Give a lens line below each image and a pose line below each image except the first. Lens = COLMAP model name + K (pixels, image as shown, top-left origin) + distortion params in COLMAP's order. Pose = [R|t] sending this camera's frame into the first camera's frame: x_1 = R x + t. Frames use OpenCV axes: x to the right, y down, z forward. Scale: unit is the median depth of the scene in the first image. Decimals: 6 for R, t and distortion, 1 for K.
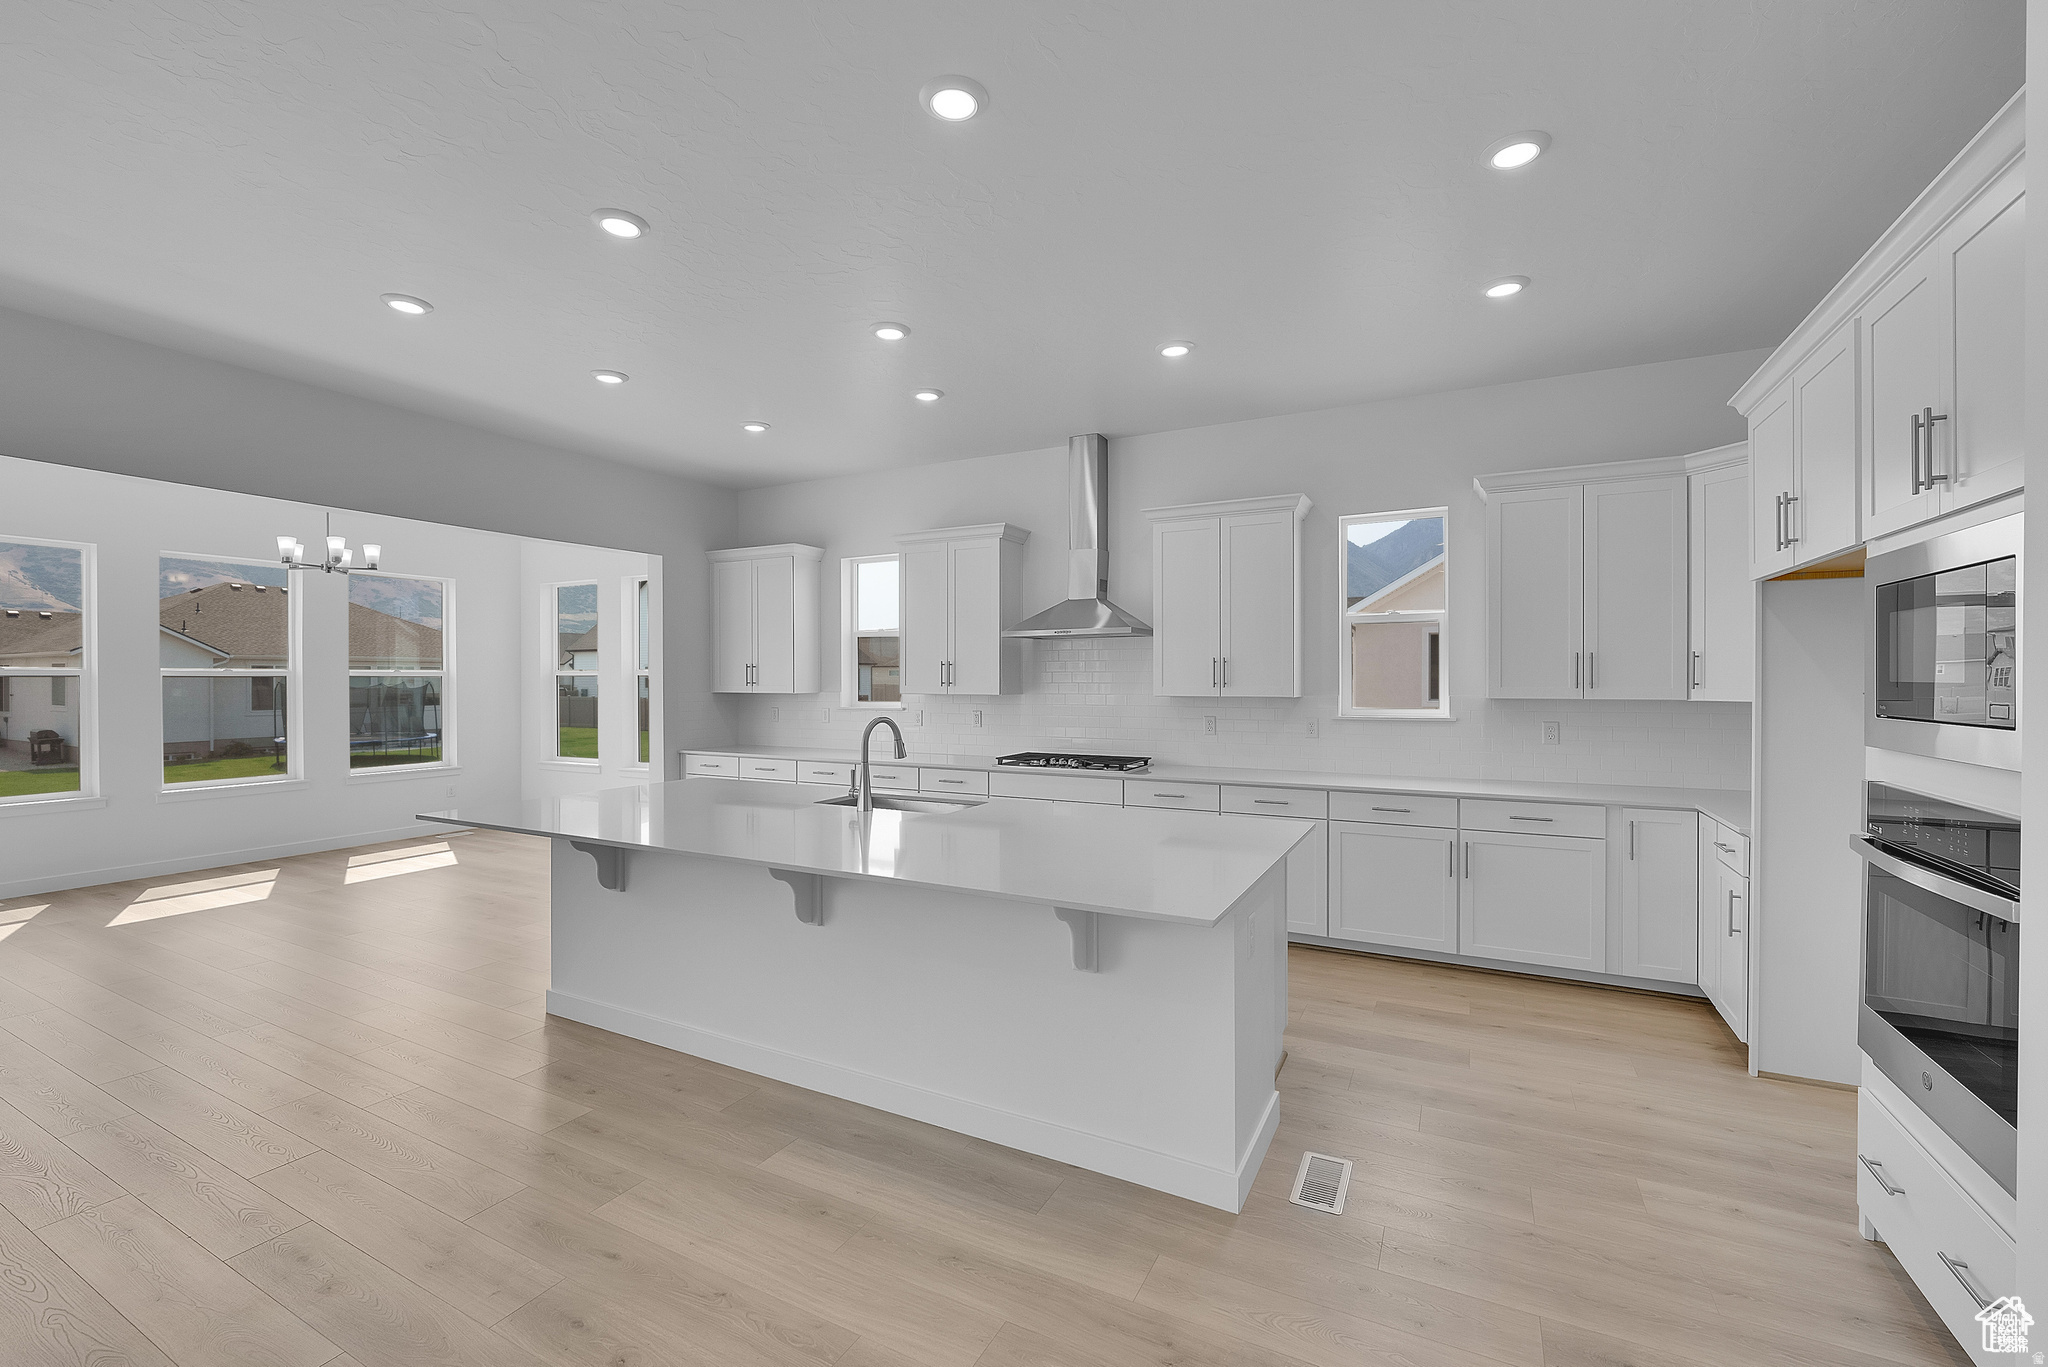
lens RADIAL K [[846.1, 0, 1033.6], [0, 846.1, 681.9], [0, 0, 1]] dist [-0.009694, -0.000052]
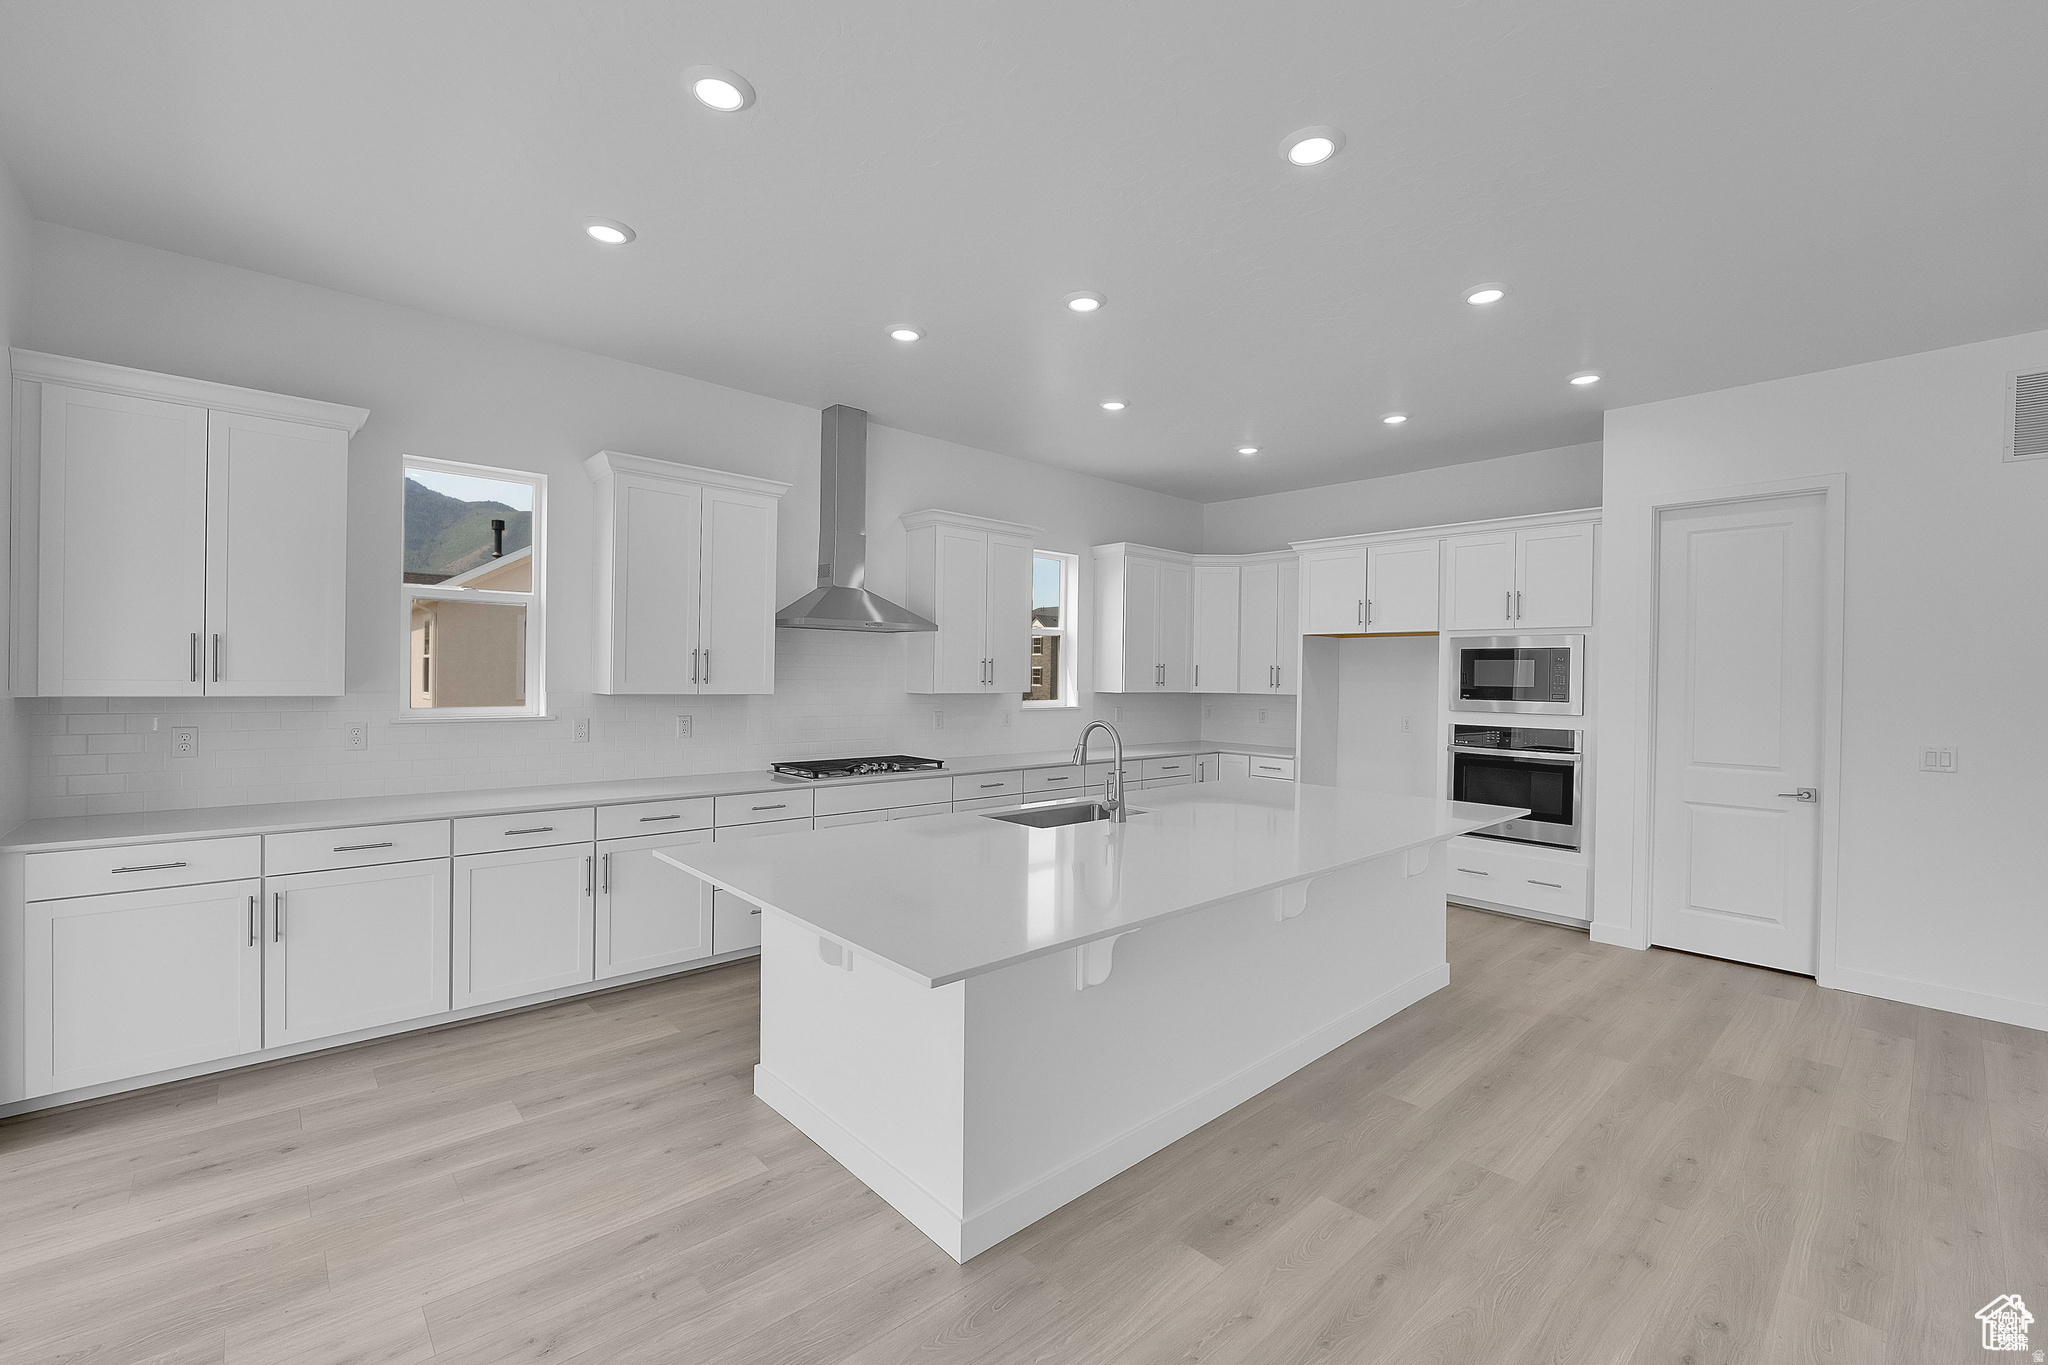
lens RADIAL K [[846.1, 0, 1028.4], [0, 846.1, 681.4], [0, 0, 1]] dist [-0.009694, -0.000052]
pose [[0.350597, 0.004845, 0.936514, -0.816209], [-0.010455, 0.999945, -0.001259, 0.002179], [-0.936468, -0.009350, 0.350628, 0.571247]]
